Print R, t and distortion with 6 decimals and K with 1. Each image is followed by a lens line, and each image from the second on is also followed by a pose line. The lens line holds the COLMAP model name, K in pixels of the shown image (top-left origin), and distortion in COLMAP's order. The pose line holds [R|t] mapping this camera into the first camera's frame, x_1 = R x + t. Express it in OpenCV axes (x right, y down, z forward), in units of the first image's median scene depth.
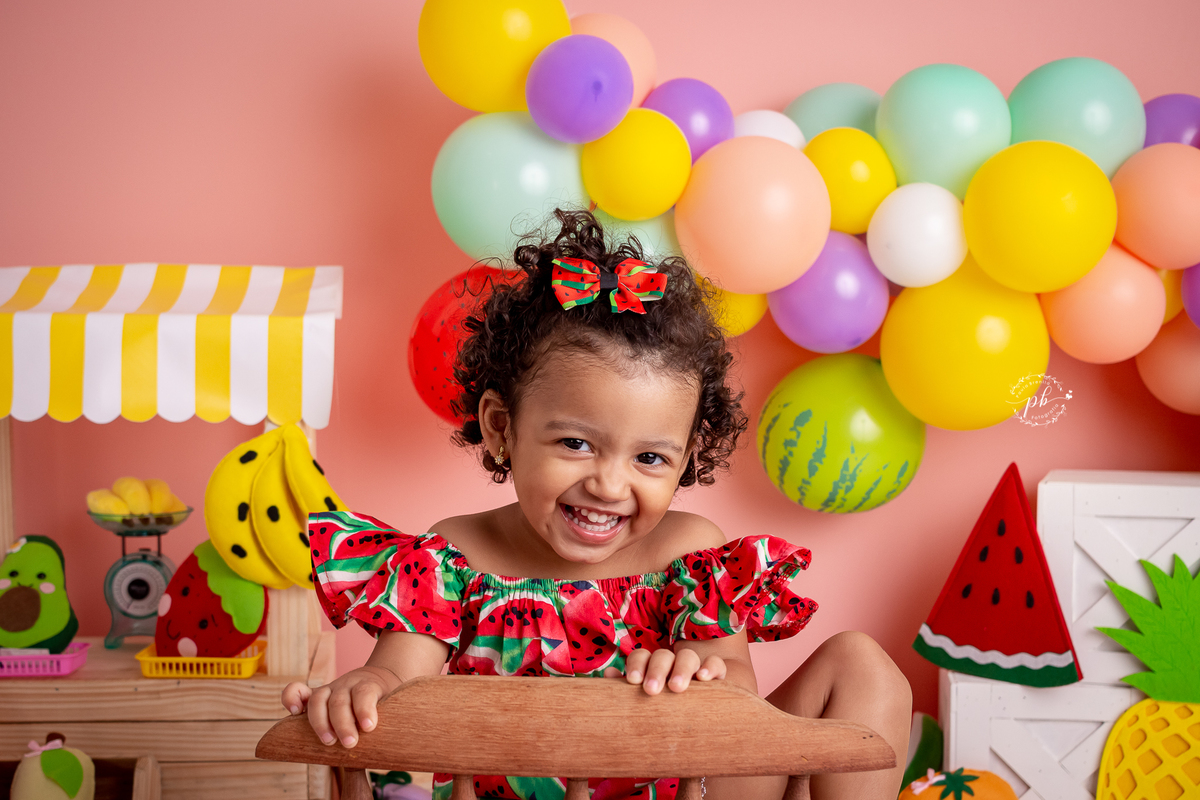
lens RADIAL K [[1477.8, 0, 588.6], [0, 1477.8, 444.2], [0, 0, 1]] dist [-0.086533, 0.000000]
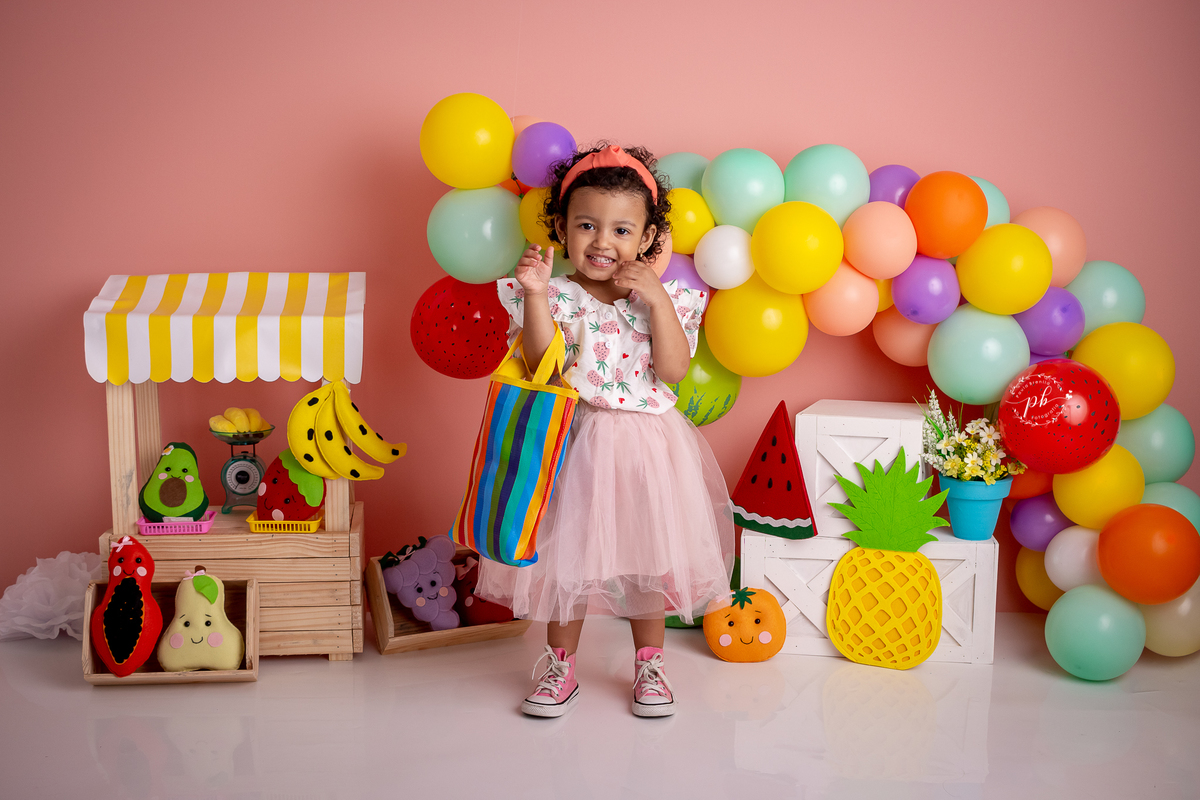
lens RADIAL K [[1477.8, 0, 593.6], [0, 1477.8, 418.4], [0, 0, 1]] dist [-0.086533, 0.000000]
pose [[0.999998, 0.001324, 0.001466, 0.081691], [-0.001456, 0.995569, 0.094021, -0.124805], [-0.001335, -0.094023, 0.995569, -0.640119]]
